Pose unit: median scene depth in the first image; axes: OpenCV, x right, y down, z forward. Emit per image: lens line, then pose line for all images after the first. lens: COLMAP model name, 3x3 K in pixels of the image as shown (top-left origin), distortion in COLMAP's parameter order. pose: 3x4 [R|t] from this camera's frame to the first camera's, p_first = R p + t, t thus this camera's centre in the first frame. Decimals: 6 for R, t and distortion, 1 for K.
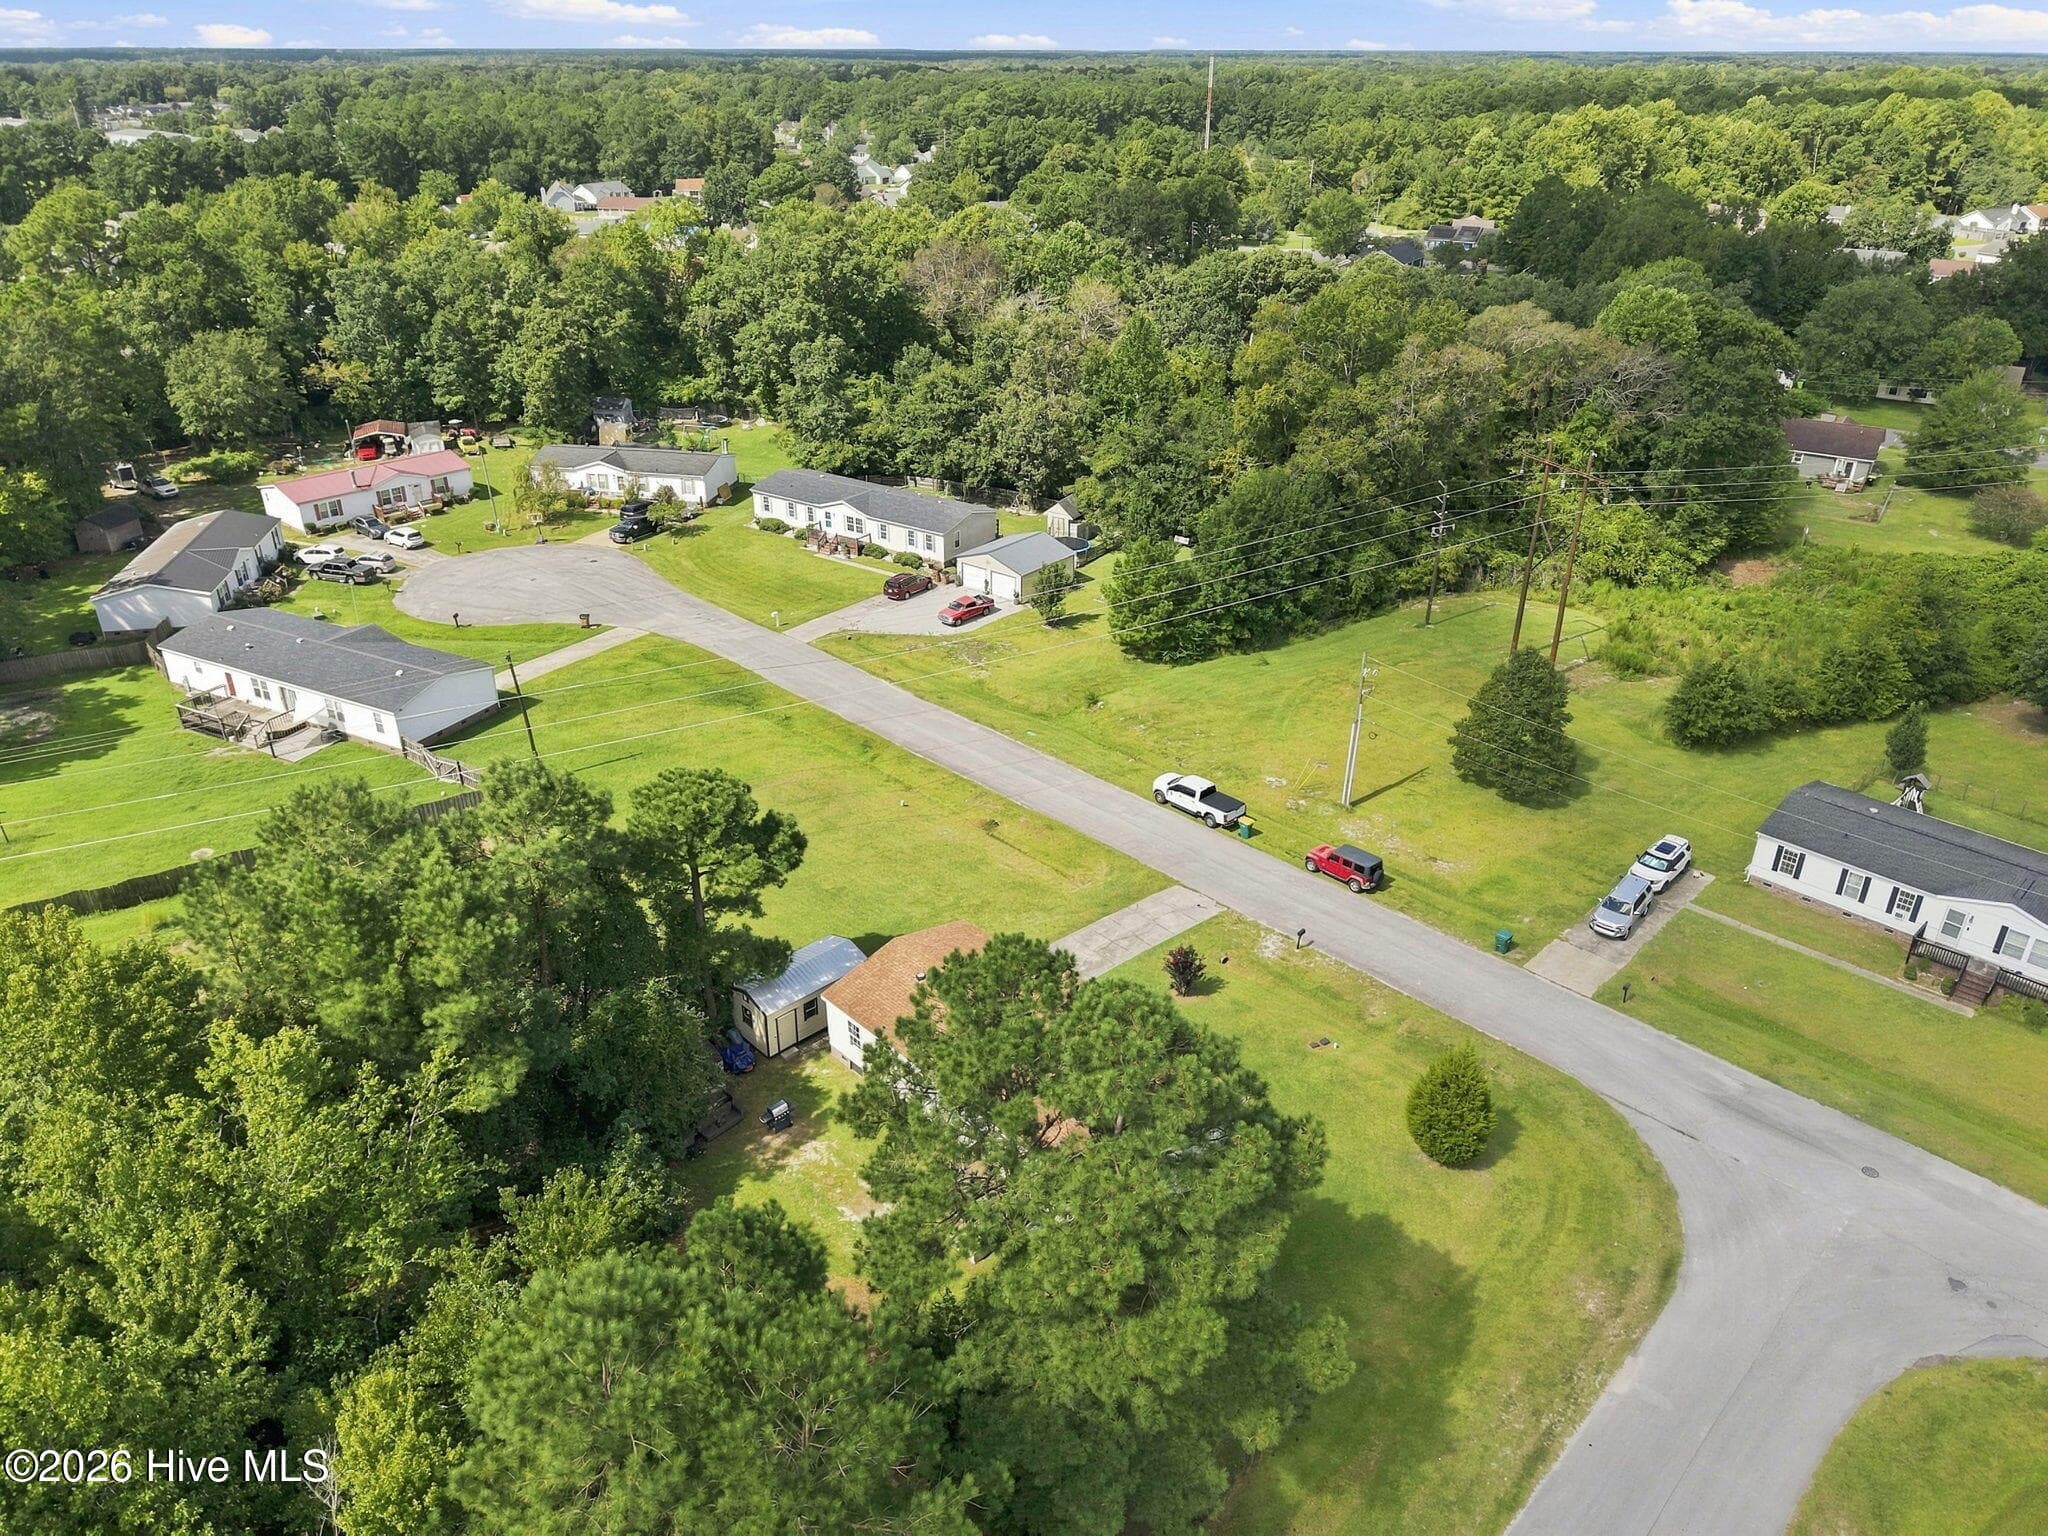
lens RADIAL K [[1362.7, 0, 1024.0], [0, 1362.7, 768.0], [0, 0, 1]] dist [0.075066, -0.099548]
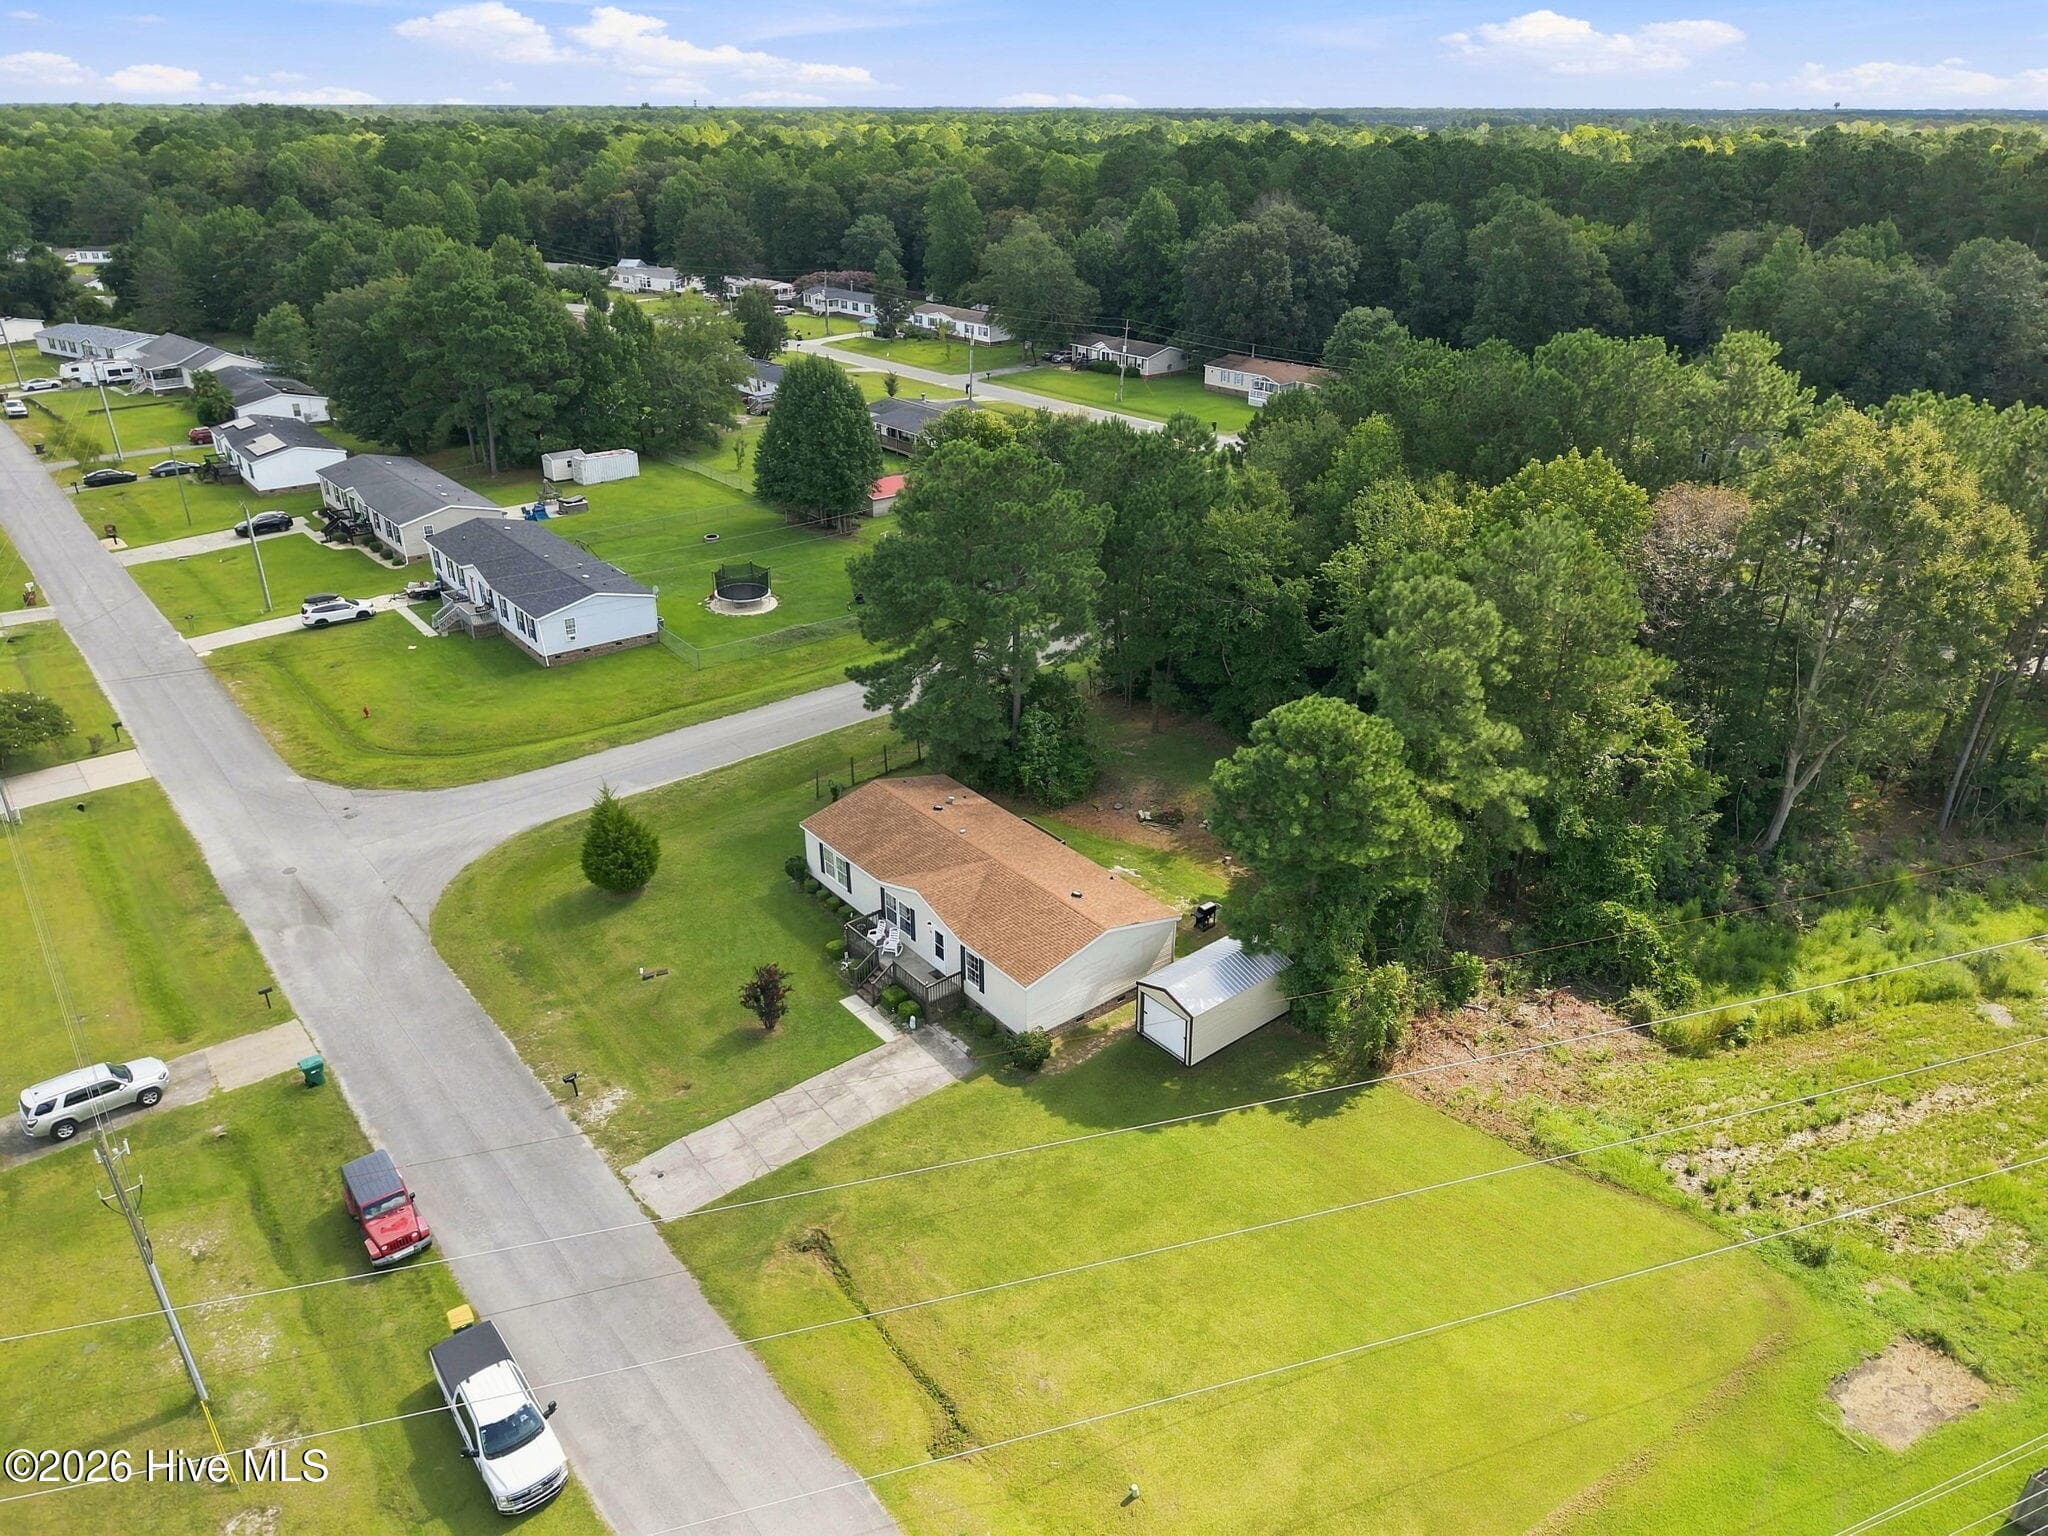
lens RADIAL K [[1361.3, 0, 1025.7], [0, 1361.3, 780.4], [0, 0, 1]] dist [0.041029, -0.049162]
pose [[-0.996394, -0.042870, 0.073221, -0.068858], [0.033644, 0.592597, 0.804796, -0.416011], [-0.077892, 0.804357, -0.589018, 0.946317]]
